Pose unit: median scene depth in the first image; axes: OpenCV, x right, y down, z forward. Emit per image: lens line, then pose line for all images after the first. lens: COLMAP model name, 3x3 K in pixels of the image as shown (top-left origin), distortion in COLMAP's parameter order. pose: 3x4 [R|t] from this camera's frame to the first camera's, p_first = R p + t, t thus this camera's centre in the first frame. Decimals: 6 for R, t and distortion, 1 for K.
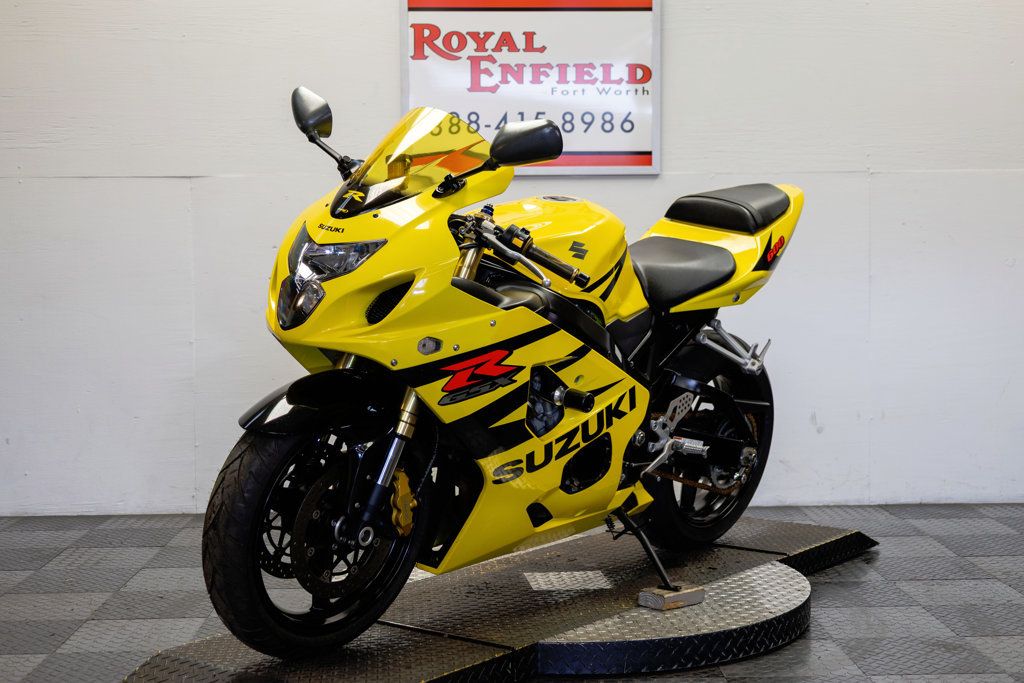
lens RADIAL K [[1436.0, 0, 512.0], [0, 1436.0, 341.5], [0, 0, 1]] dist [0.015747, 0.034394]
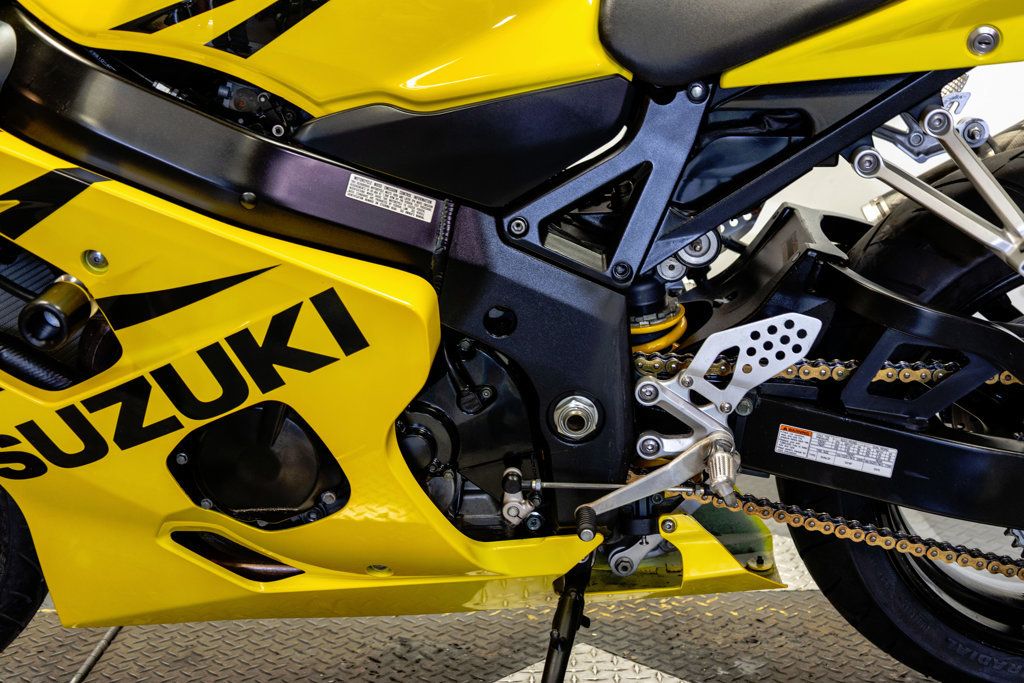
lens RADIAL K [[1436.0, 0, 512.0], [0, 1436.0, 341.5], [0, 0, 1]] dist [0.015747, 0.034394]
pose [[0.611691, 0.132927, -0.779849, 0.428814], [-0.017194, 0.987783, 0.154884, -0.014411], [0.790910, -0.081333, 0.606504, 0.862666]]
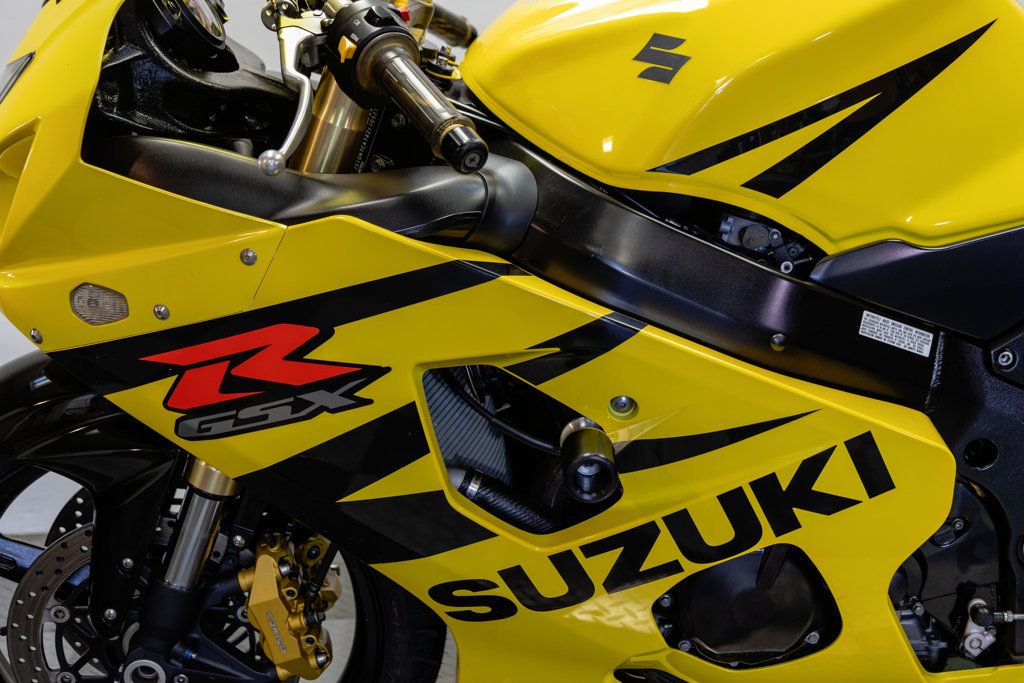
lens RADIAL K [[1434.5, 0, 514.8], [0, 1434.5, 325.3], [0, 0, 1]] dist [0.003952, -0.025036]
pose [[0.659664, 0.100738, -0.744779, 0.310985], [-0.015251, 0.992566, 0.120745, -0.040255], [0.751406, -0.068293, 0.656296, 0.742376]]
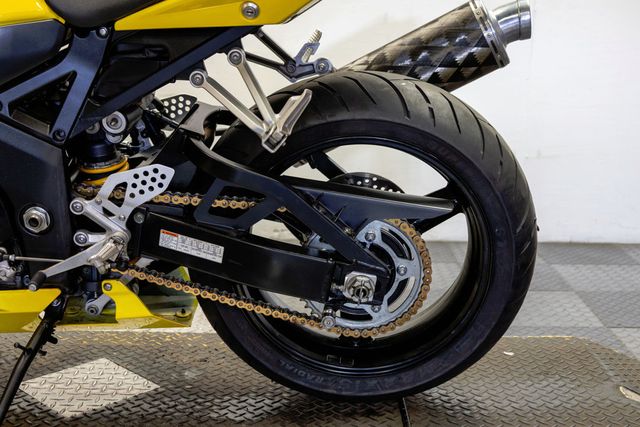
lens RADIAL K [[897.5, 0, 320.0], [0, 897.5, 213.5], [0, 0, 1]] dist [0.015747, 0.034394]
pose [[0.618268, 0.180808, -0.764888, 0.552276], [-0.067588, 0.981806, 0.177451, -0.020323], [0.783056, -0.058015, 0.619240, 0.968098]]
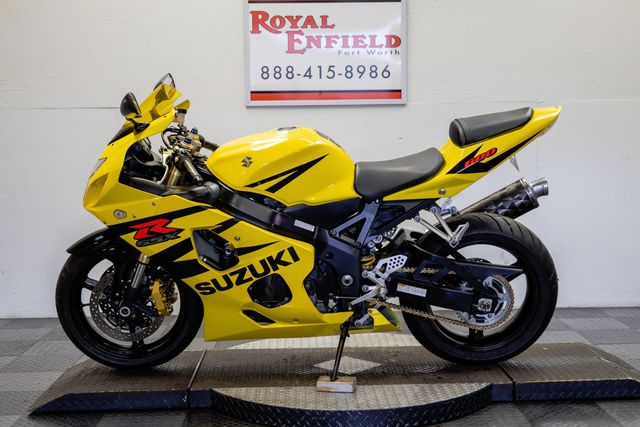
lens RADIAL K [[927.6, 0, 320.0], [0, 927.6, 213.5], [0, 0, 1]] dist [0.024137, 0.002471]
pose [[0.642871, 0.057755, -0.763794, 0.947535], [-0.034598, 0.998325, 0.046369, -0.057912], [0.765193, -0.003384, 0.643793, 0.381831]]
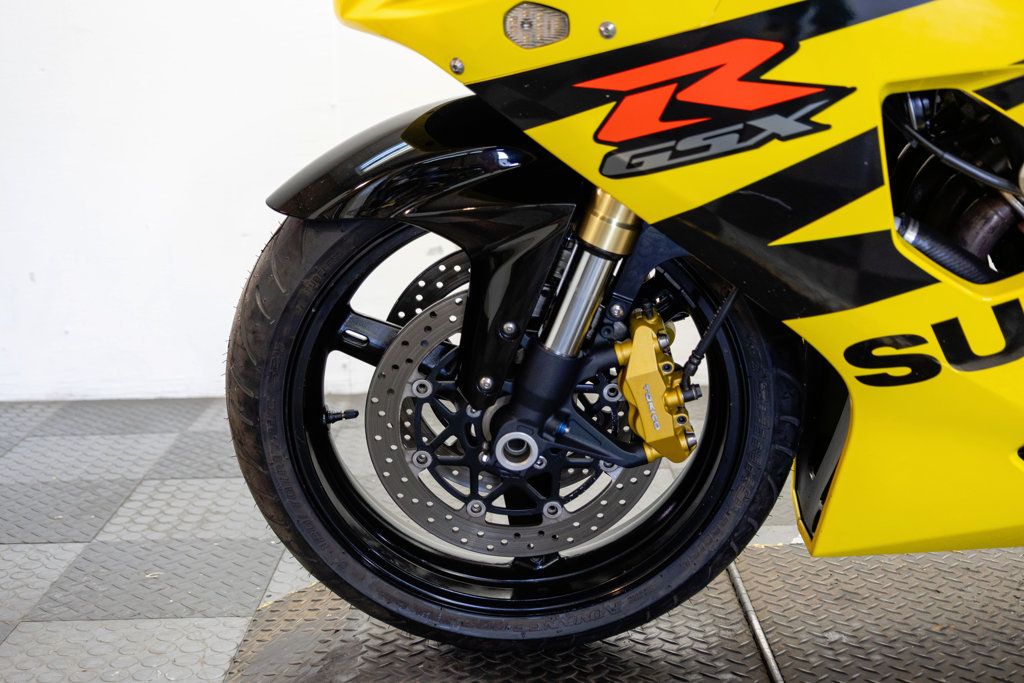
lens RADIAL K [[1436.0, 0, 512.0], [0, 1436.0, 341.5], [0, 0, 1]] dist [0.015747, 0.034394]
pose [[0.630862, 0.142567, -0.762684, 0.235140], [-0.021911, 0.985855, 0.166159, 0.021478], [0.775585, -0.088112, 0.625063, 0.671869]]
